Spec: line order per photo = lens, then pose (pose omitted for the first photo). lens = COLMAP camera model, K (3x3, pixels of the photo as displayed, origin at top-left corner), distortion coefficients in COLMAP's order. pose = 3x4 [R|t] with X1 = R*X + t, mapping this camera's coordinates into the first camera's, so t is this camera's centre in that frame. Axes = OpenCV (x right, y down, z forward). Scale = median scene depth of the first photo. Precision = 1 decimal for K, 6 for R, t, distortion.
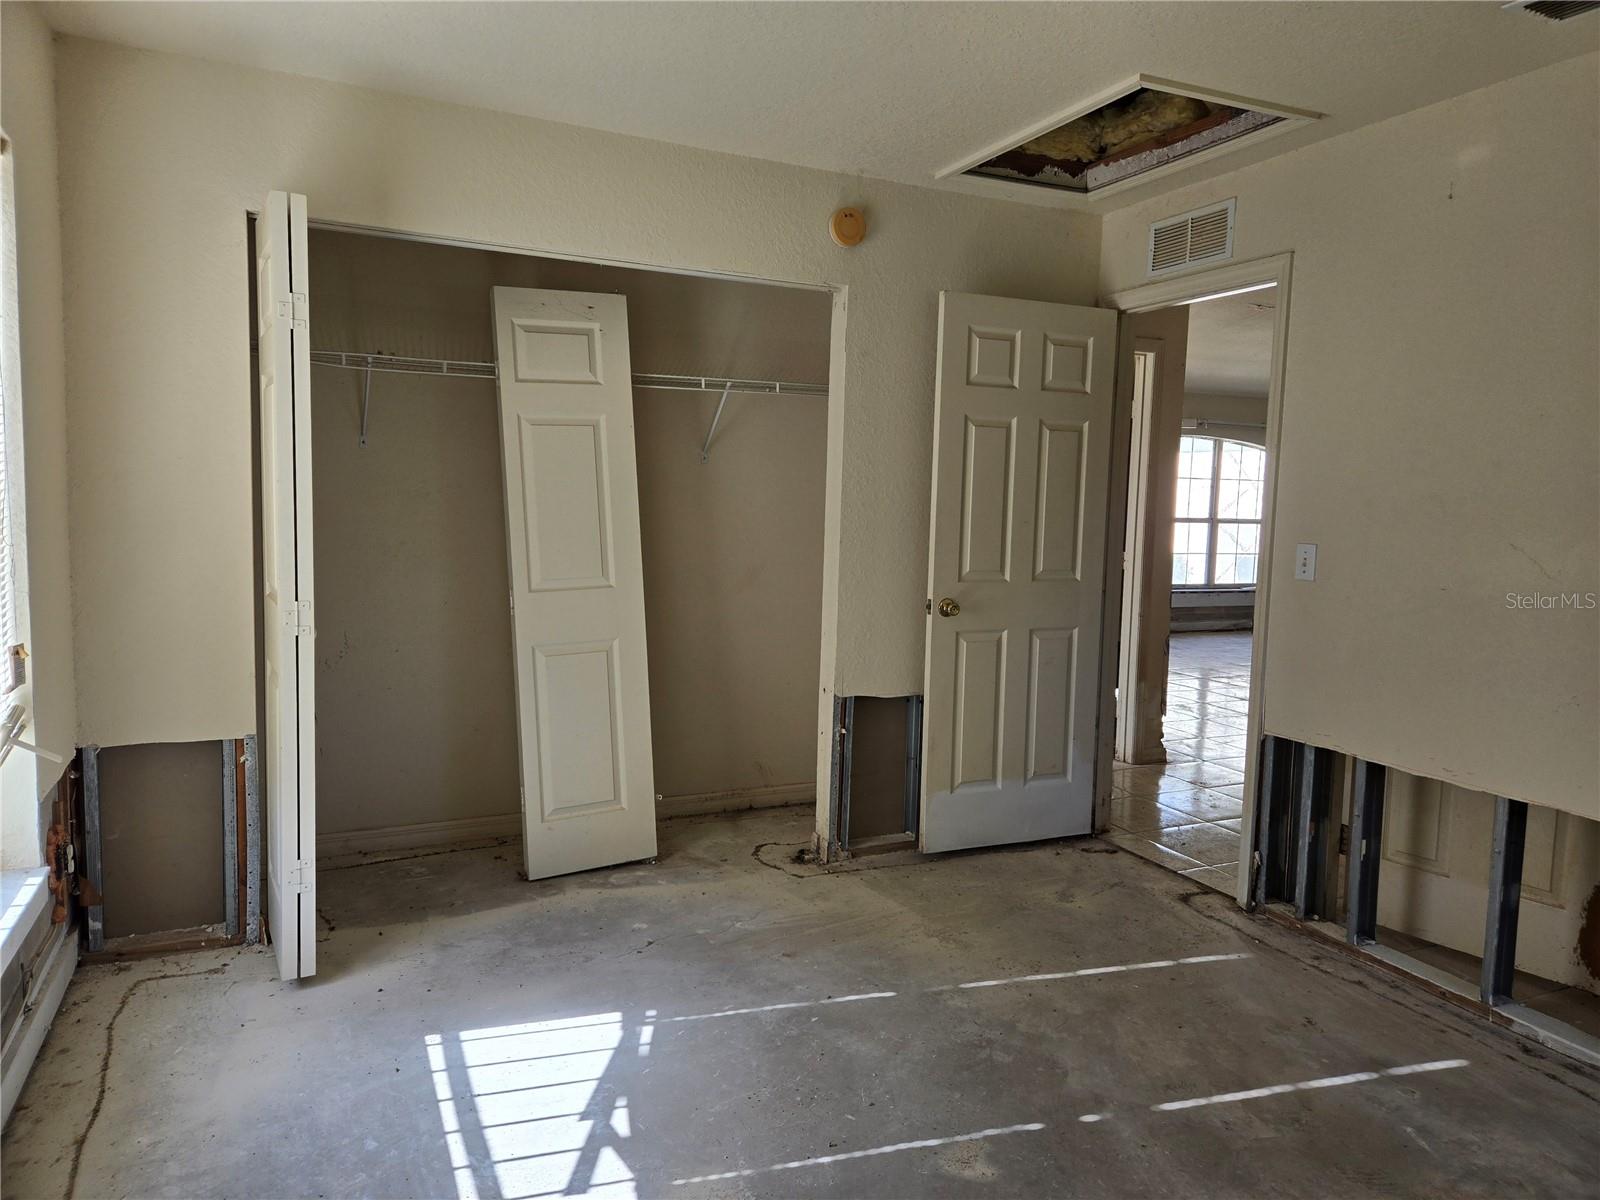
lens RADIAL K [[1060.3, 0, 799.6], [0, 1060.3, 587.2], [0, 0, 1]] dist [0.094419, -0.083686]
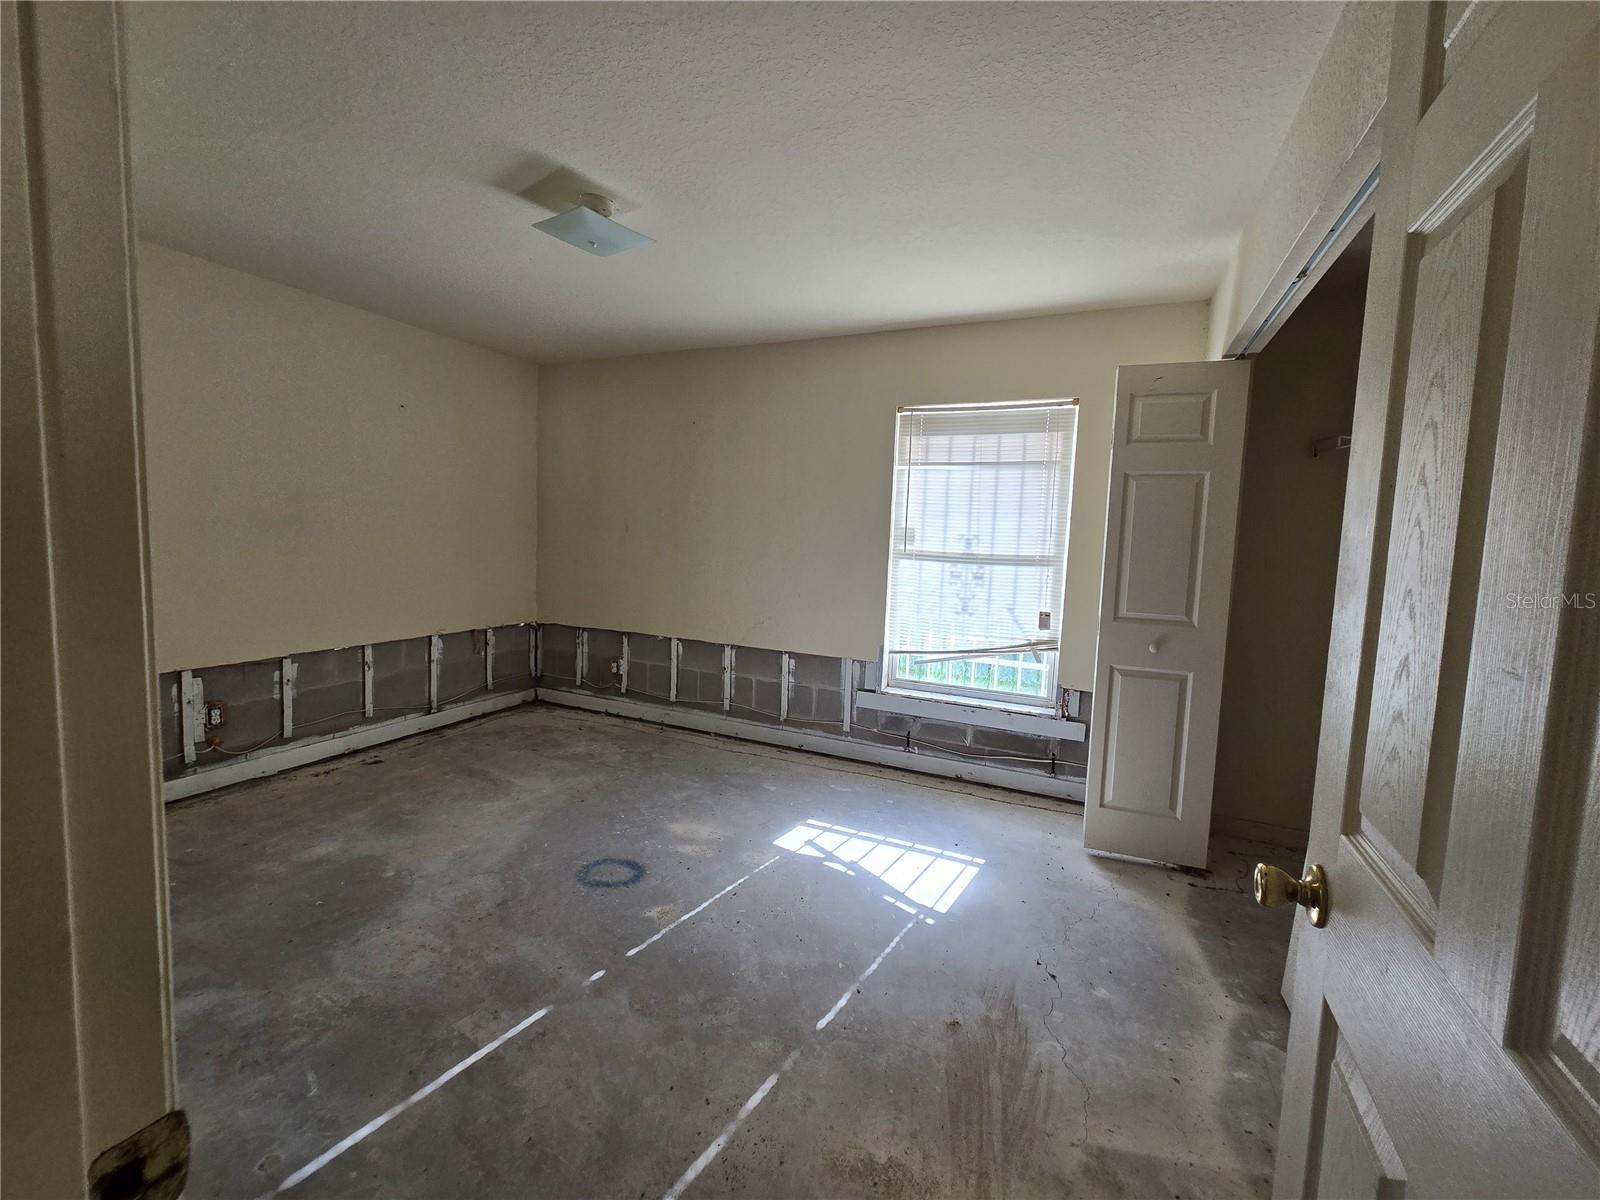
lens RADIAL K [[655.5, 0, 805.7], [0, 655.5, 588.2], [0, 0, 1]] dist [0.003102, 0.000793]
pose [[-0.754241, 0.000608, -0.656597, 0.600719], [-0.113709, 0.984769, 0.131531, -0.121719], [0.646676, 0.173867, -0.742684, 1.663235]]
